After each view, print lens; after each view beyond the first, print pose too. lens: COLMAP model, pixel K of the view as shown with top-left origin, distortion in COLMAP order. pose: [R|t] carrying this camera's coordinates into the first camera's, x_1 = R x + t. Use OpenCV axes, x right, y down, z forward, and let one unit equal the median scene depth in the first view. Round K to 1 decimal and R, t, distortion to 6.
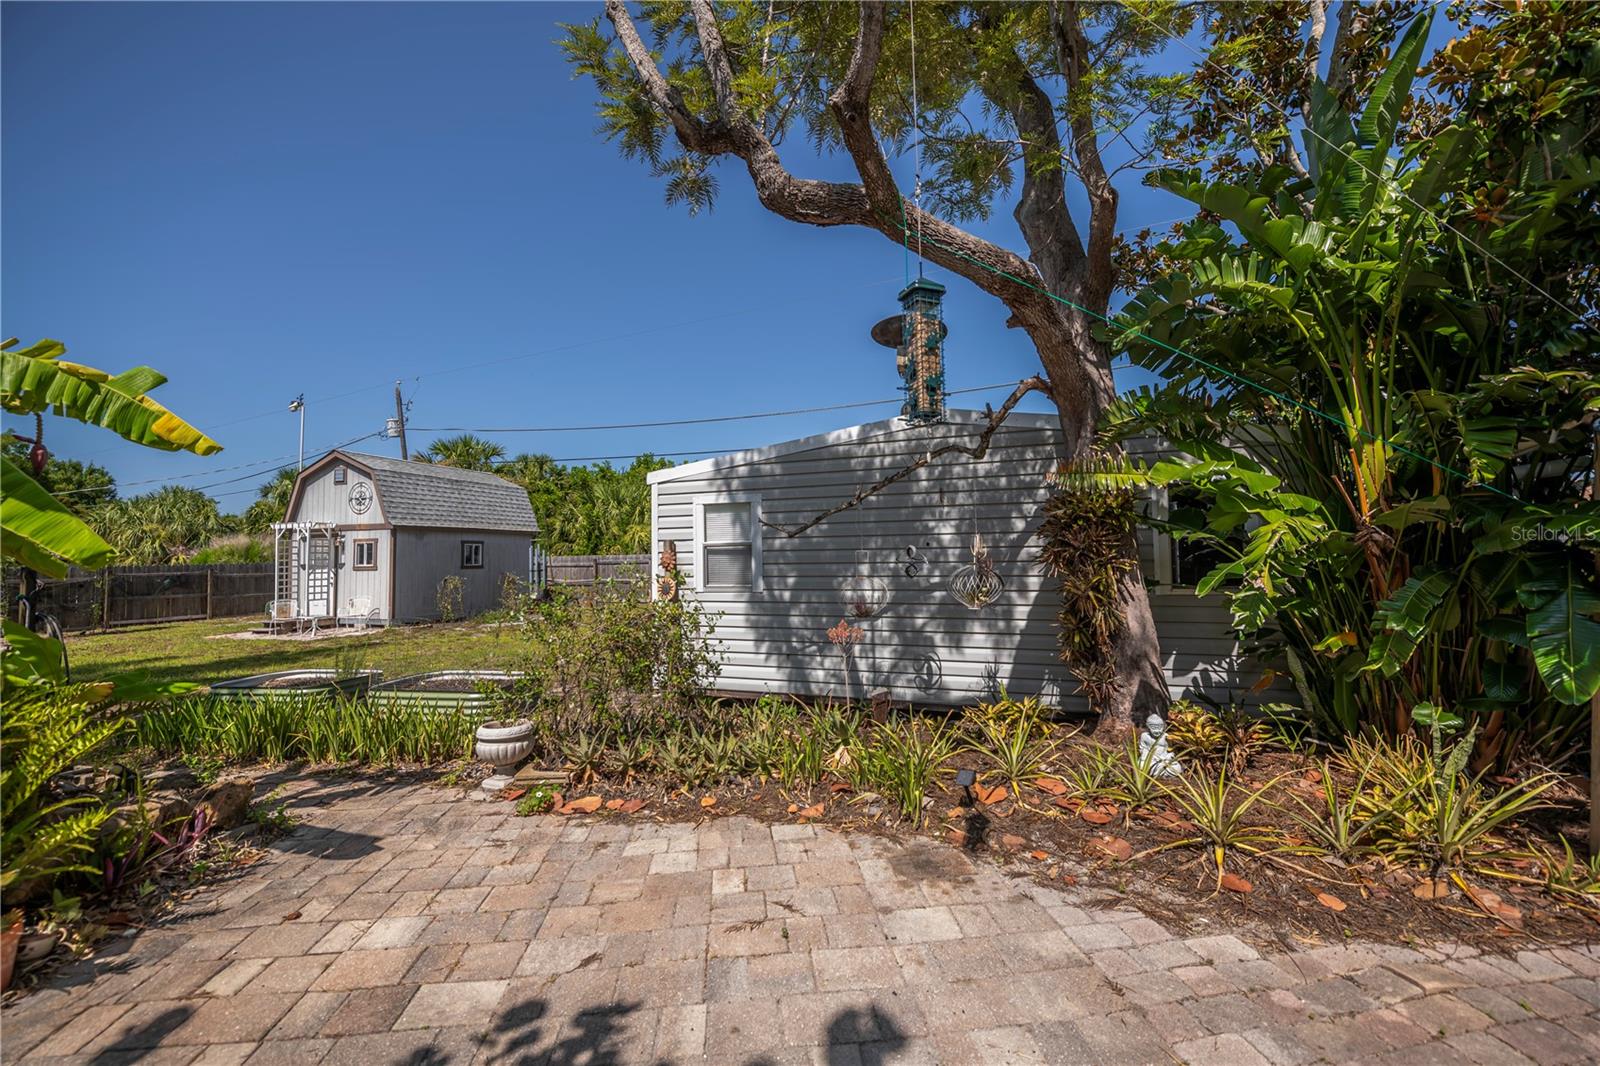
lens RADIAL K [[640.5, 0, 809.5], [0, 640.5, 522.7], [0, 0, 1]] dist [-0.019090, -0.000476]
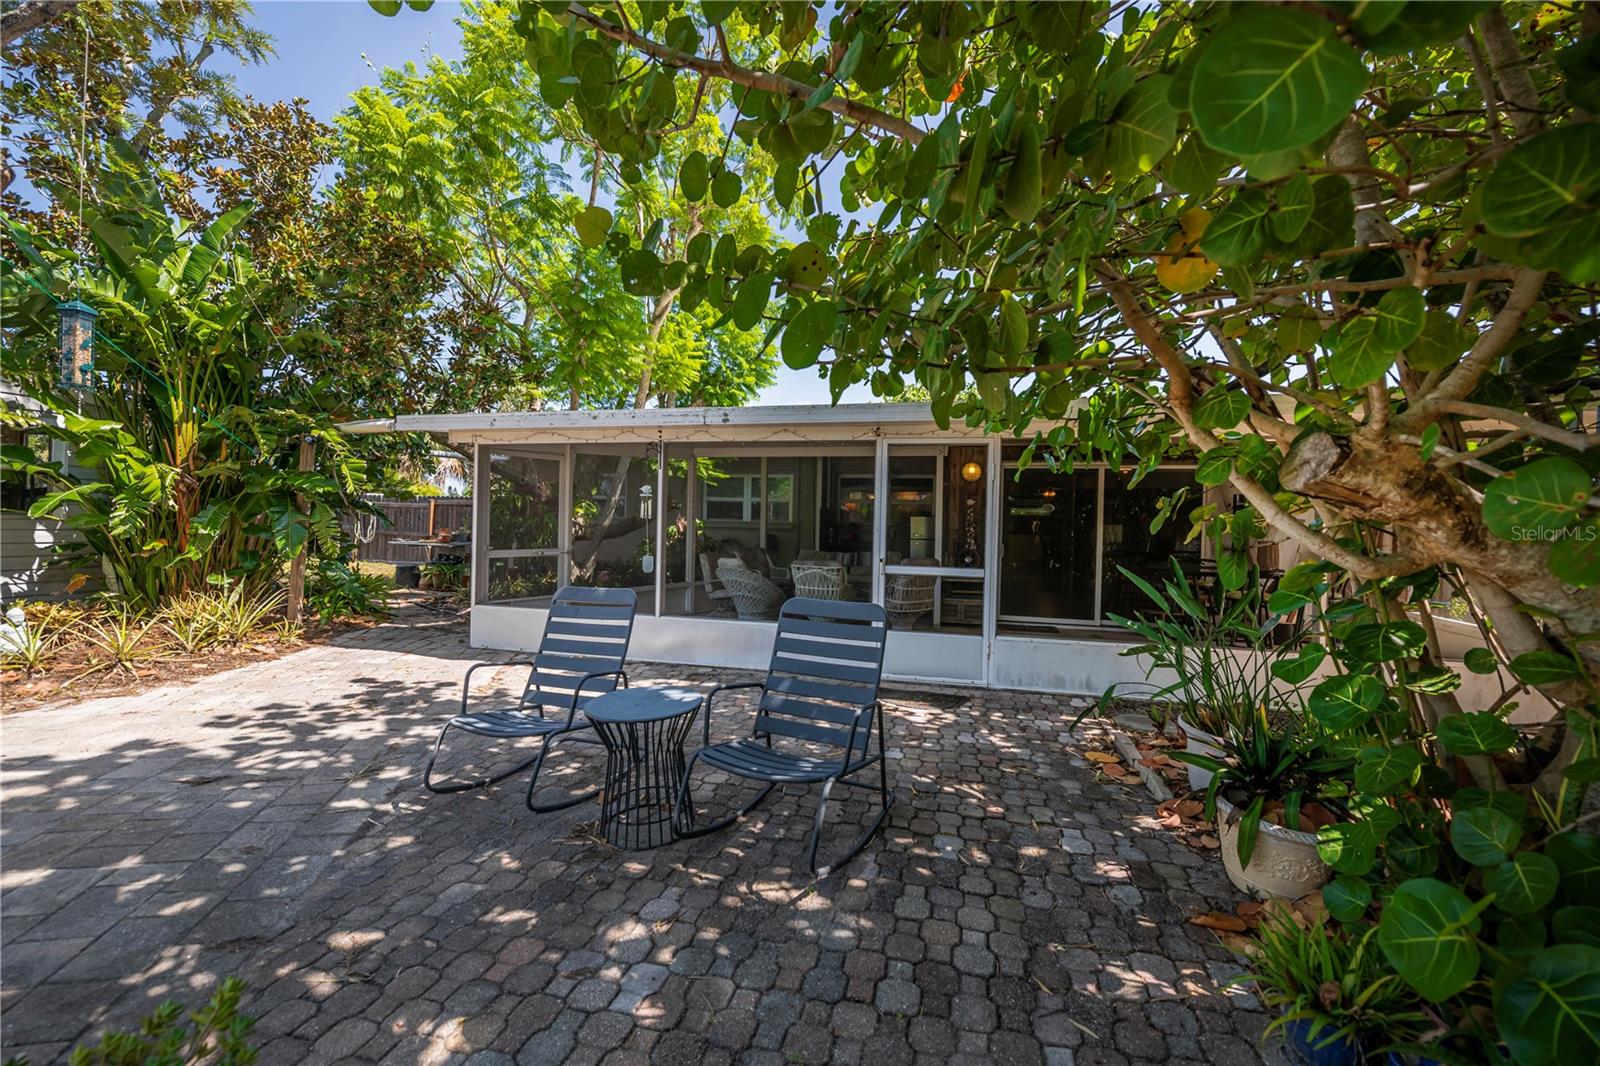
lens RADIAL K [[630.7, 0, 800.0], [0, 630.7, 533.0], [0, 0, 1]] dist [-0.017432, -0.000180]
pose [[-0.130737, -0.005376, 0.991403, -0.533567], [-0.078529, 0.996900, -0.004950, 0.023693], [-0.988302, -0.078501, -0.130754, -0.226549]]
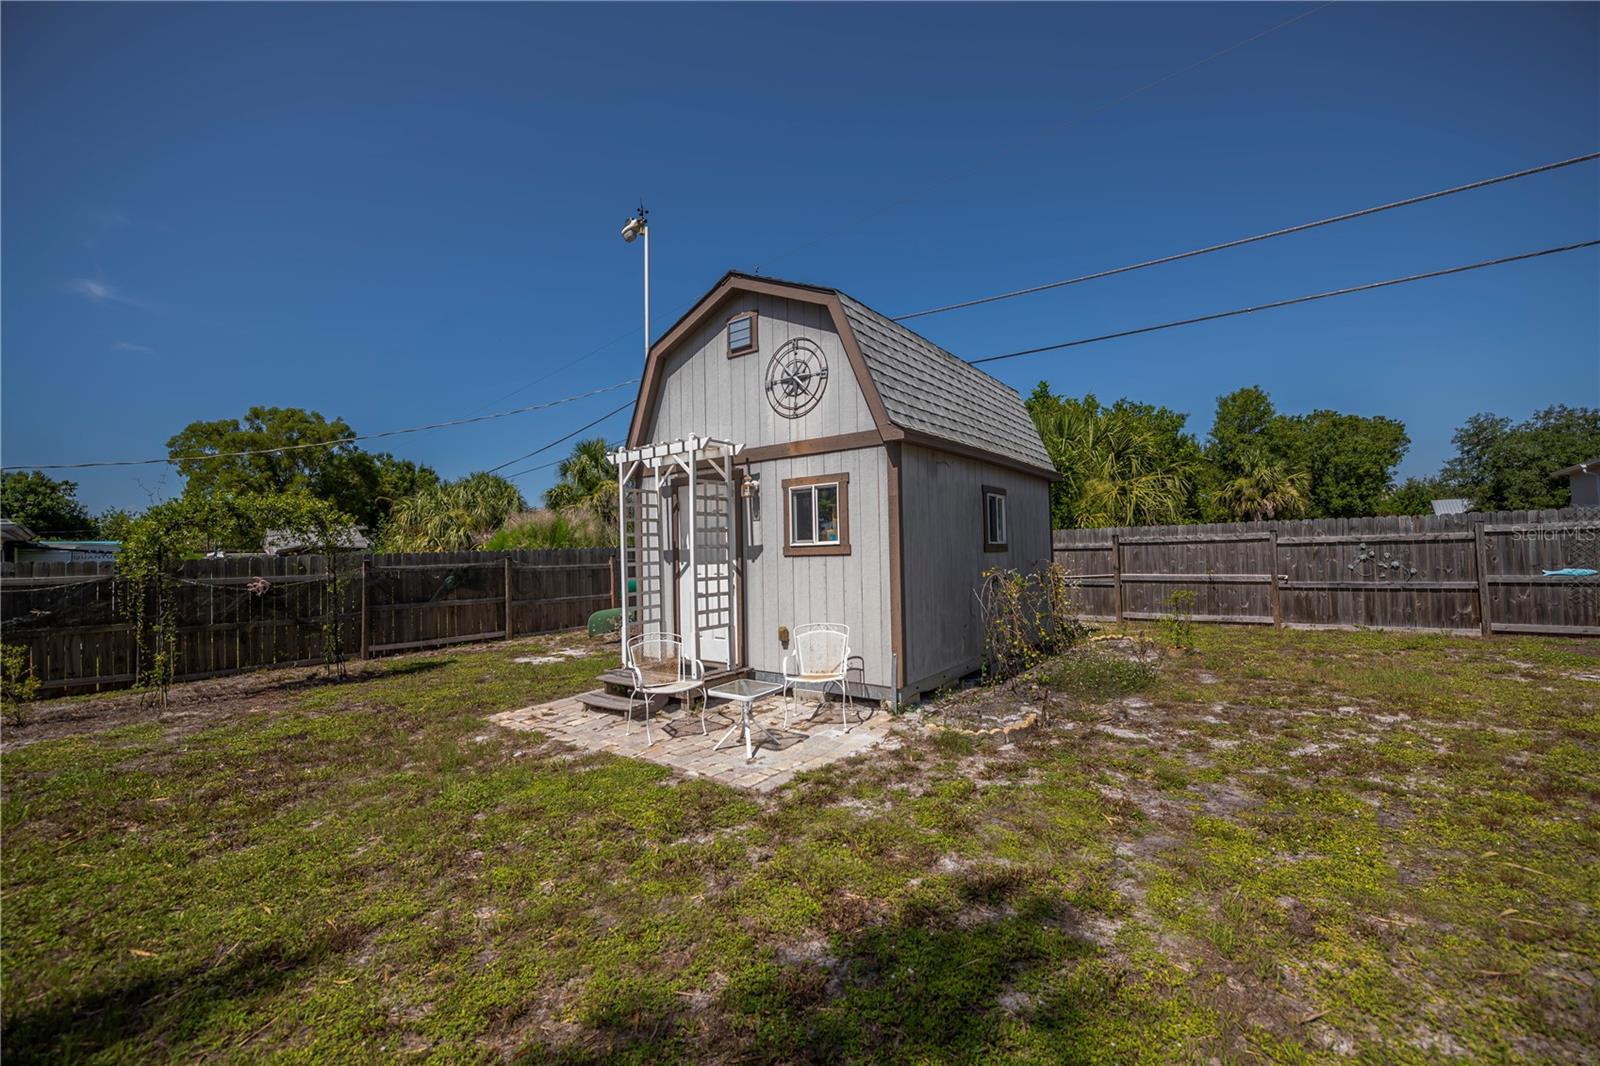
lens RADIAL K [[640.5, 0, 809.5], [0, 640.5, 522.7], [0, 0, 1]] dist [-0.019090, -0.000476]
pose [[0.945035, -0.024261, -0.326067, -1.432299], [0.029201, 0.999521, 0.010264, 0.125719], [0.325662, -0.019221, 0.945291, 1.547285]]
